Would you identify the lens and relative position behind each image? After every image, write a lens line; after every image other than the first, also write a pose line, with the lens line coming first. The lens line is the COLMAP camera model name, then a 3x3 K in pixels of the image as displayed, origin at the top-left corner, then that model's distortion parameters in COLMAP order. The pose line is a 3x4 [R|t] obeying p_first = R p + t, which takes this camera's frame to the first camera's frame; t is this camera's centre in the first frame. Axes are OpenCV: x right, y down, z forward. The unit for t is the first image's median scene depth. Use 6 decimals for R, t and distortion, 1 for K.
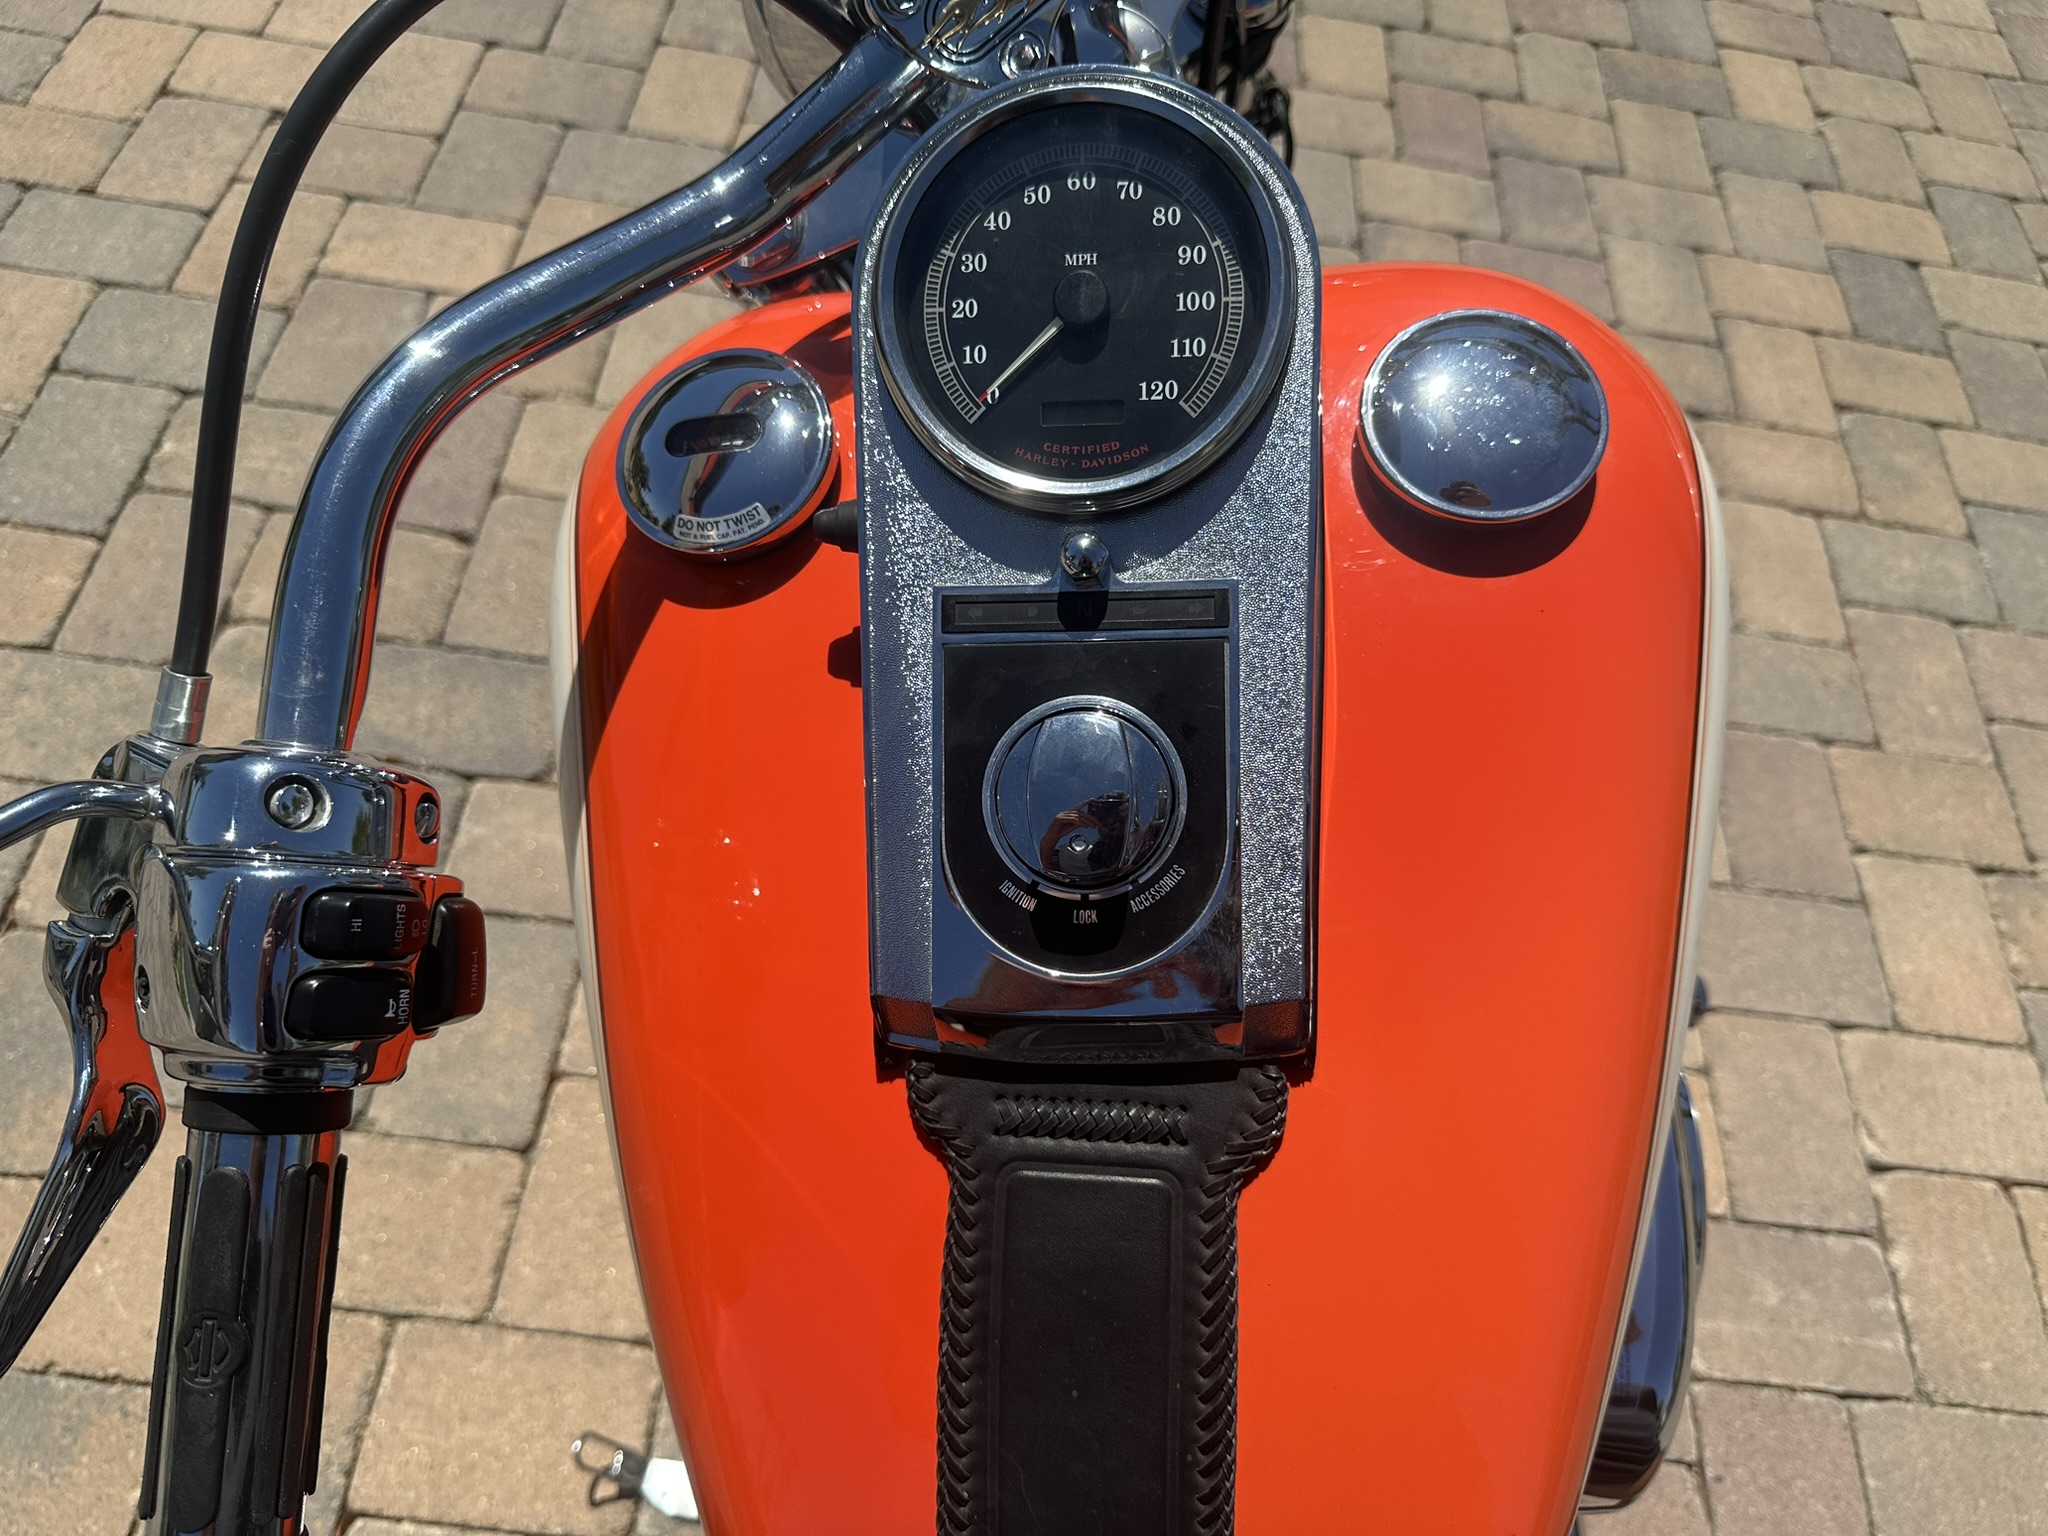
lens RADIAL K [[1452.9, 0, 1007.8], [0, 1452.9, 784.3], [0, 0, 1]] dist [0.021735, -0.017461]
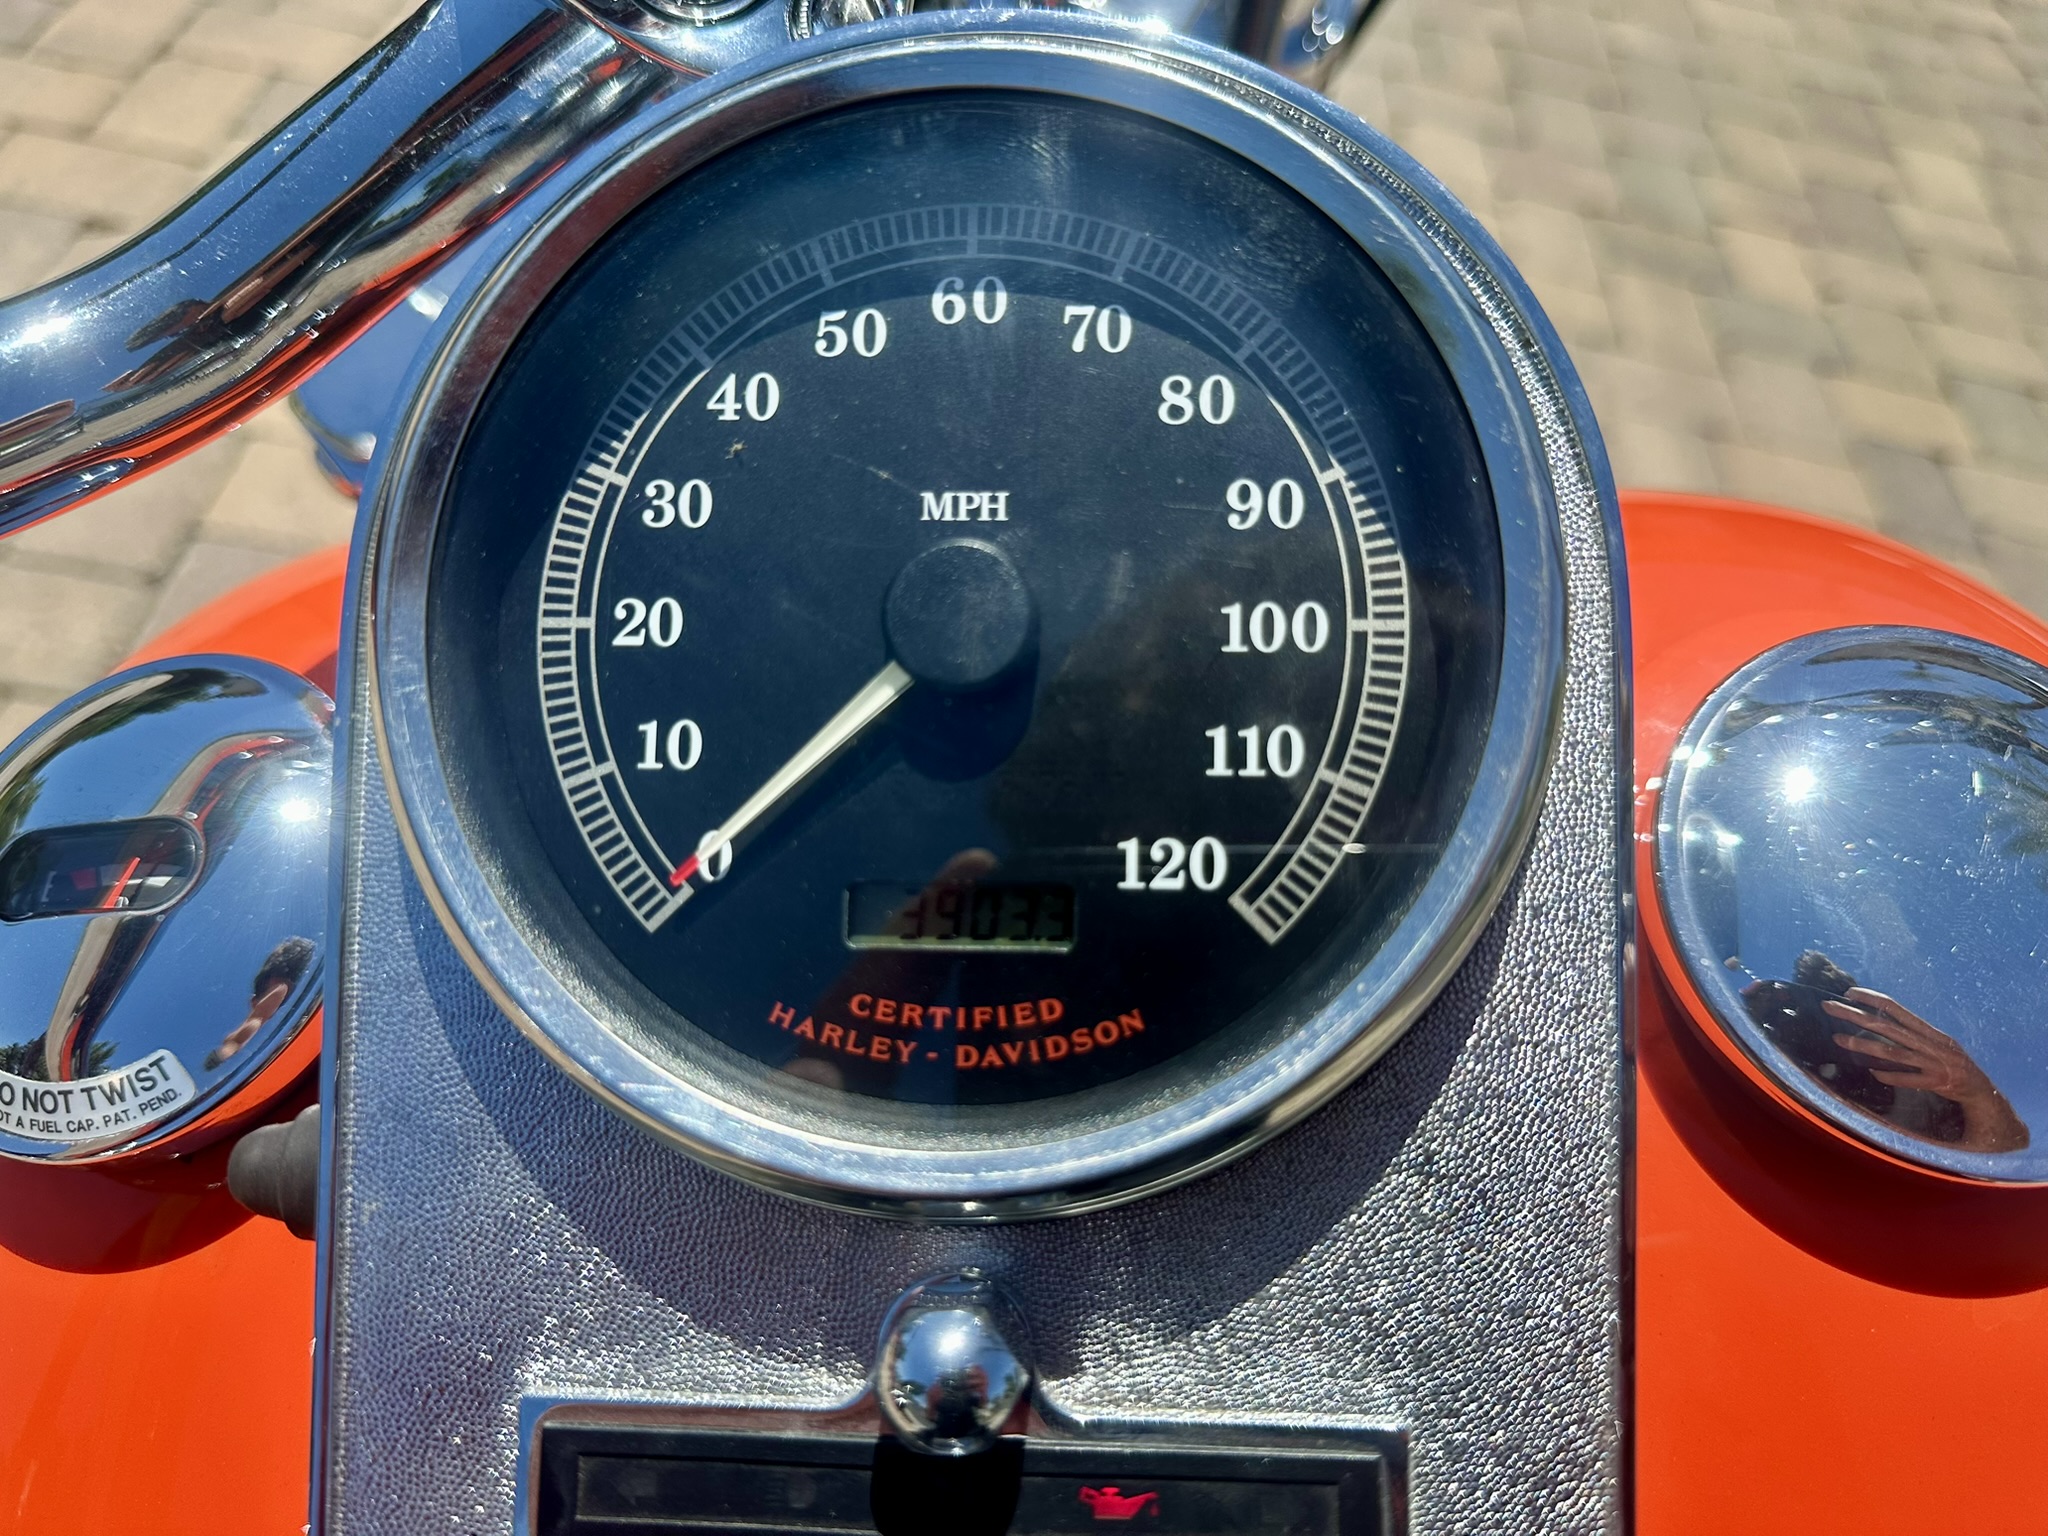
lens RADIAL K [[1445.9, 0, 1009.5], [0, 1445.9, 753.1], [0, 0, 1]] dist [0.024940, -0.038763]
pose [[0.999165, 0.021166, 0.034938, 0.050268], [-0.017114, 0.993511, -0.112445, -0.256612], [-0.037091, 0.111754, 0.993043, 0.641794]]
